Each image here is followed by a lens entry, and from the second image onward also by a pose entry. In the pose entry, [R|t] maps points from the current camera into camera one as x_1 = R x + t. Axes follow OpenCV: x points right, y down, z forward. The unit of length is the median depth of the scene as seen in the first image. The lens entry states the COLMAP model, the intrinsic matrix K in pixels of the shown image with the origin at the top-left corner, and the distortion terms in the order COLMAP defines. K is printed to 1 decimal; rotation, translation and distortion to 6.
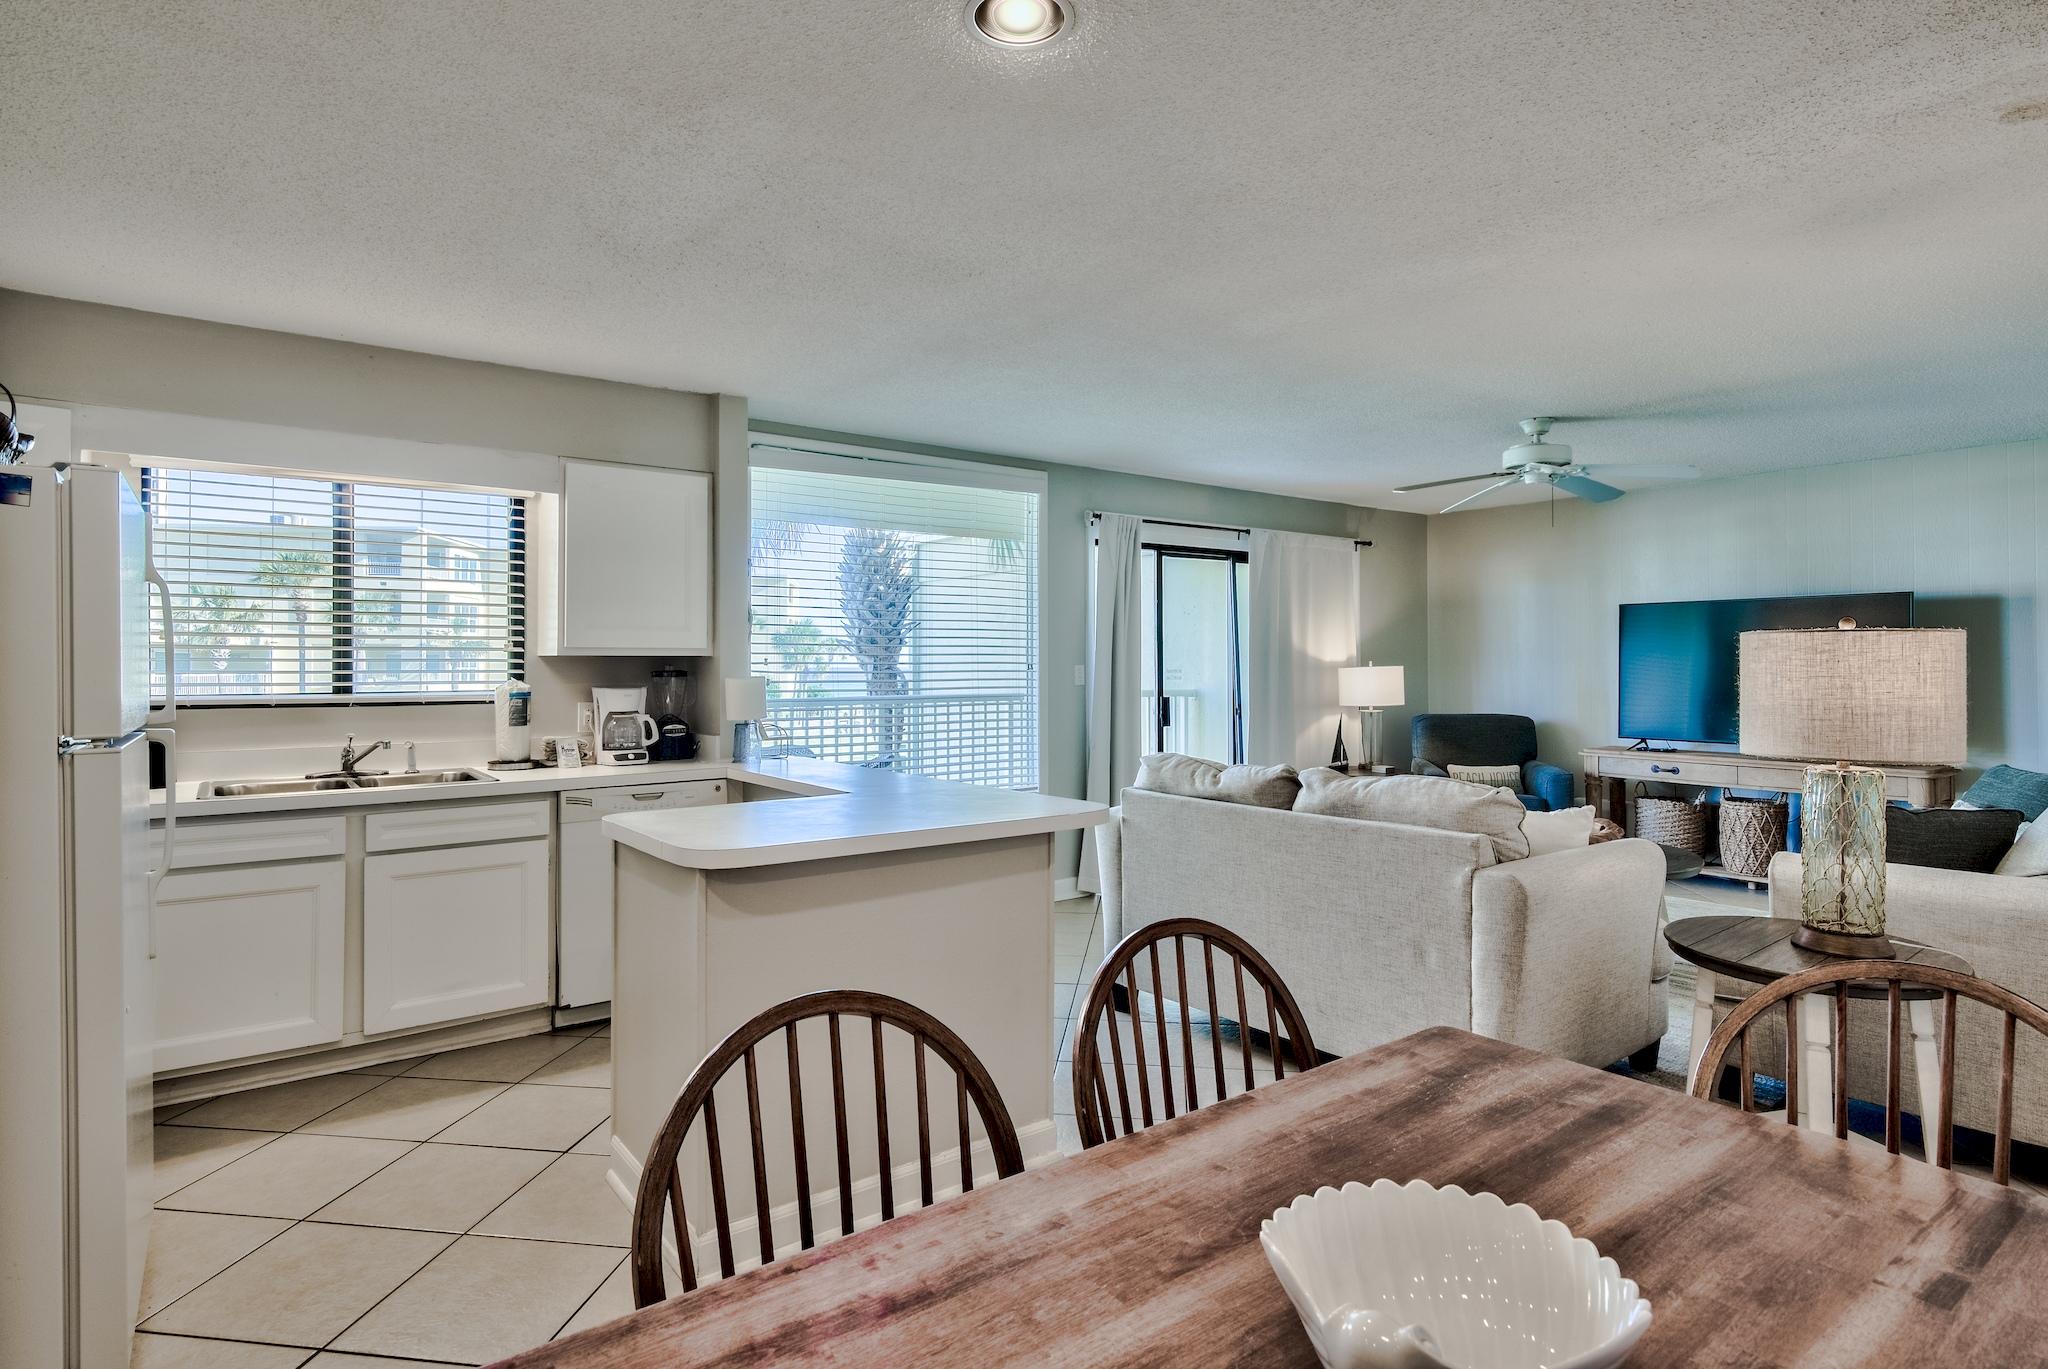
lens RADIAL K [[1057.6, 0, 1019.8], [0, 1057.6, 659.1], [0, 0, 1]] dist [0.004664, 0.000114]
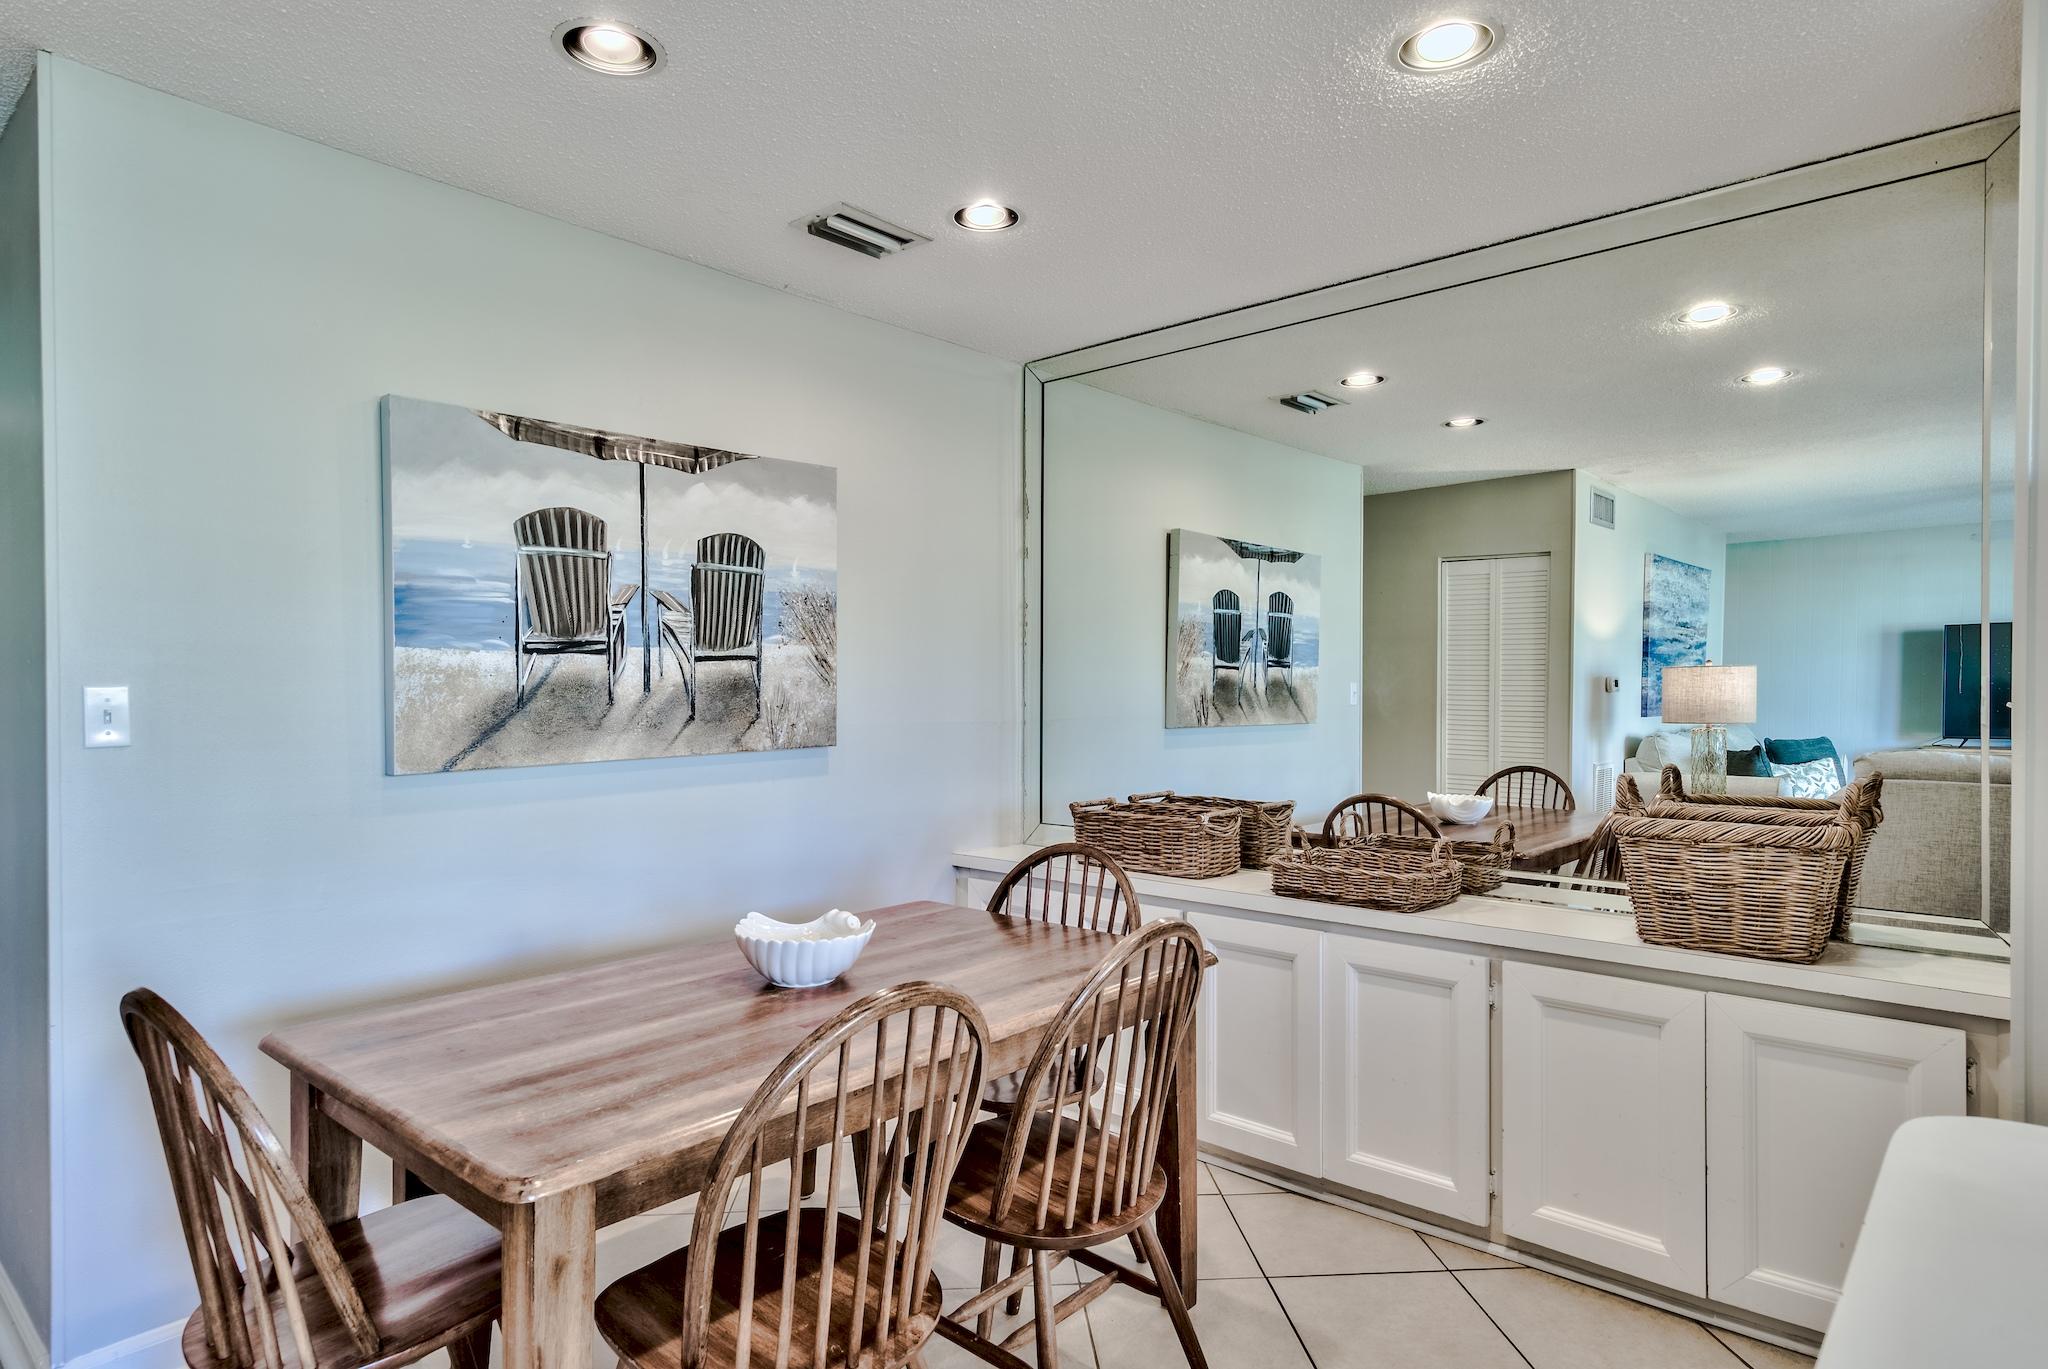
lens RADIAL K [[1177.8, 0, 1024.0], [0, 1177.8, 684.5], [0, 0, 1]] dist [-0.003123, -0.000444]
pose [[-0.976860, 0.002854, -0.213862, 0.079387], [0.003862, 0.999983, -0.004295, 0.002648], [0.213847, -0.005022, -0.976854, 0.630694]]
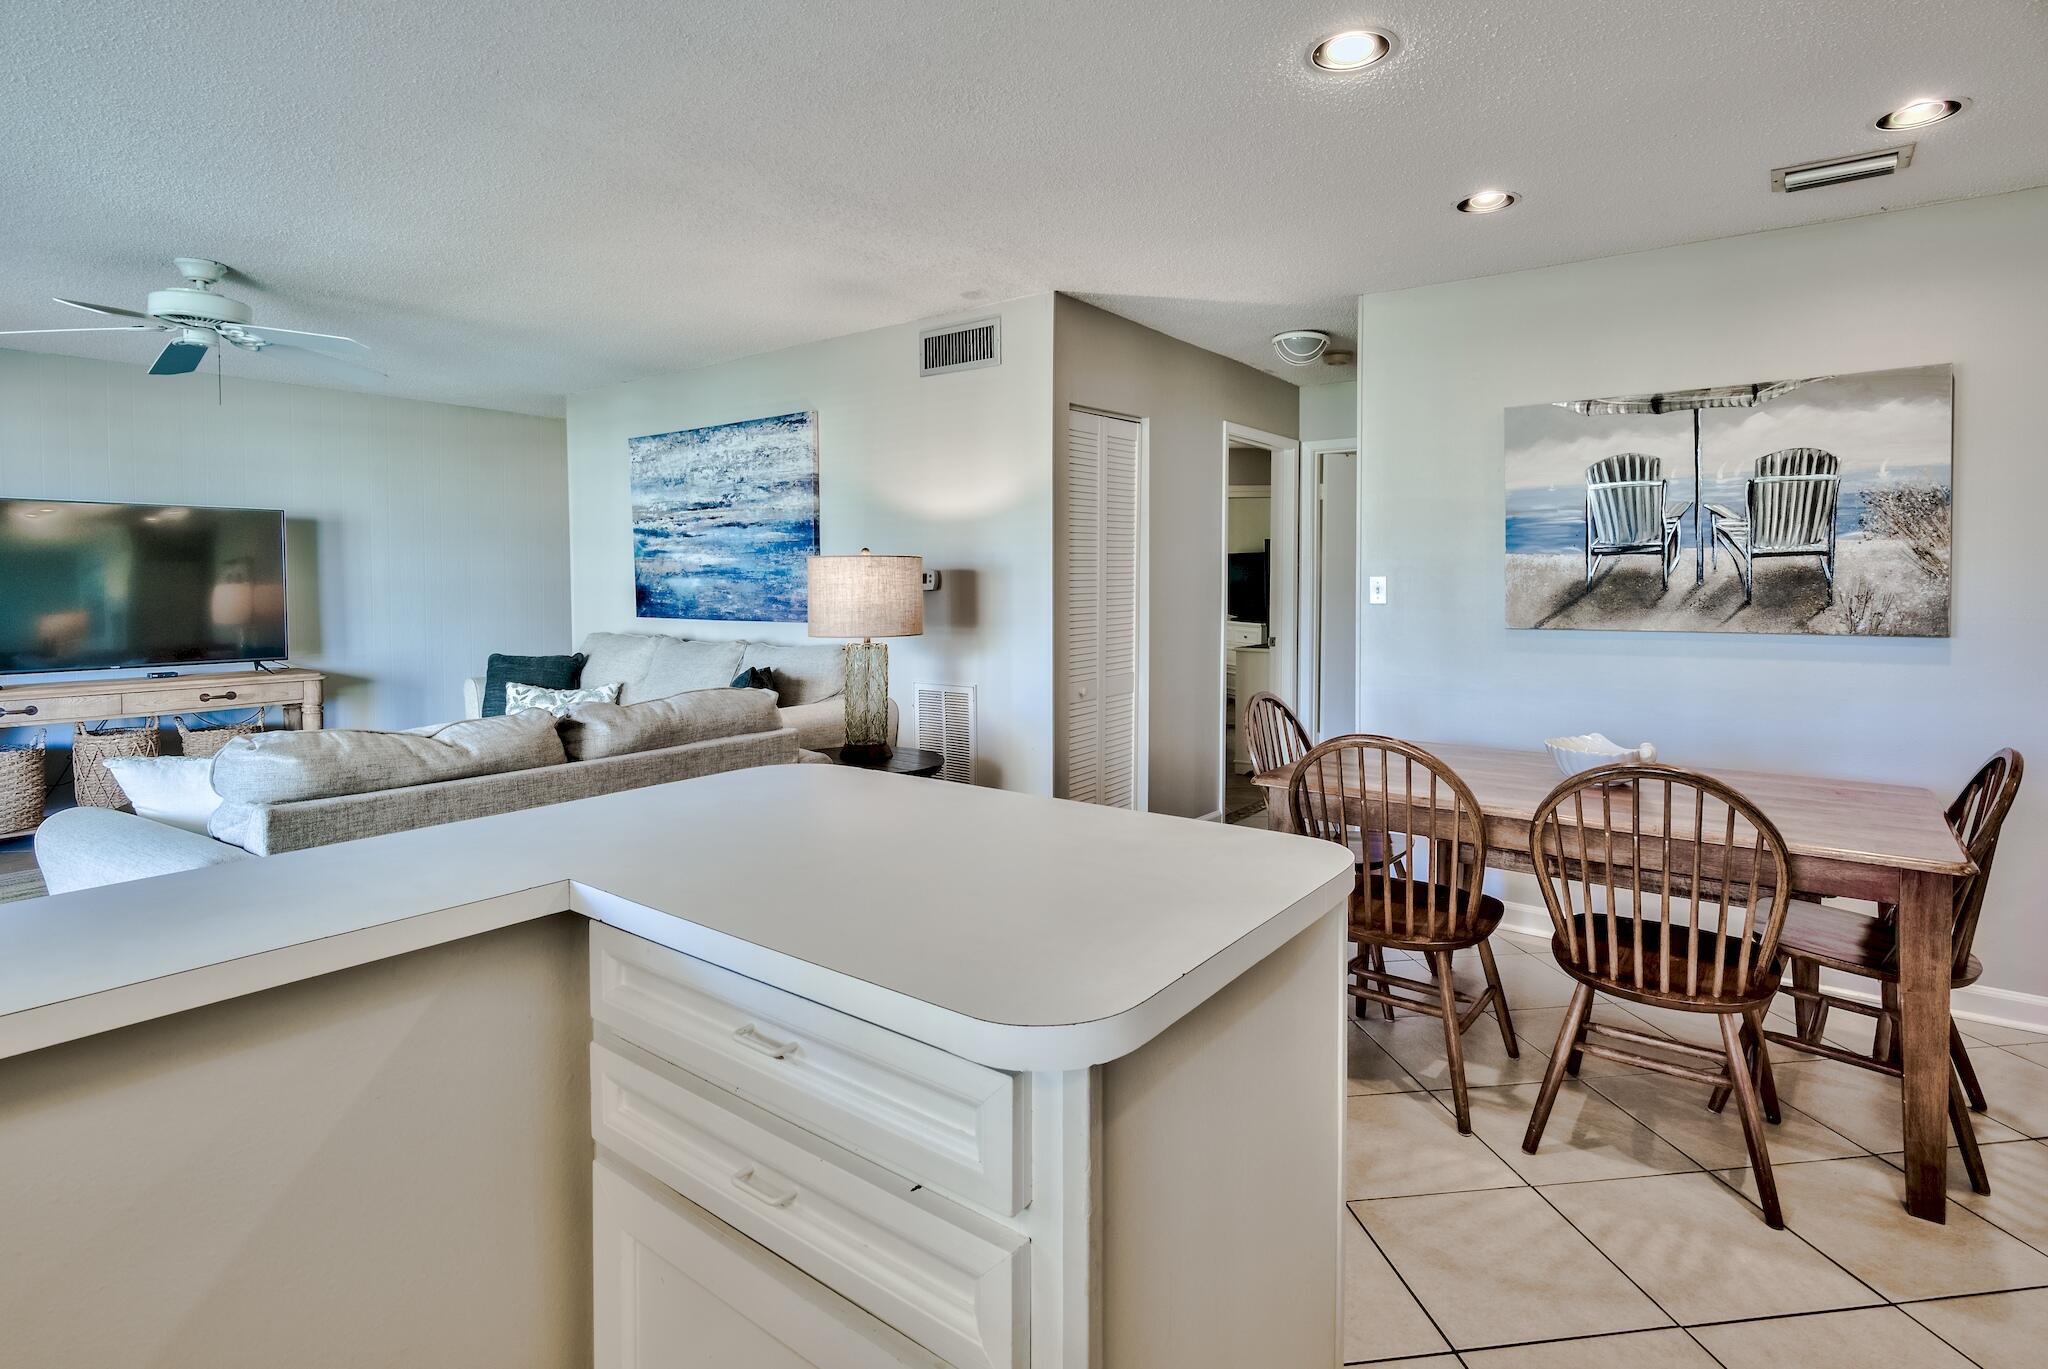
lens RADIAL K [[1022.3, 0, 1028.7], [0, 1022.3, 619.4], [0, 0, 1]] dist [-0.002150, 0.000182]
pose [[-0.279508, -0.040325, 0.959296, -0.409096], [-0.004807, 0.999164, 0.040600, 0.002763], [-0.960131, 0.006737, -0.279468, 0.630719]]
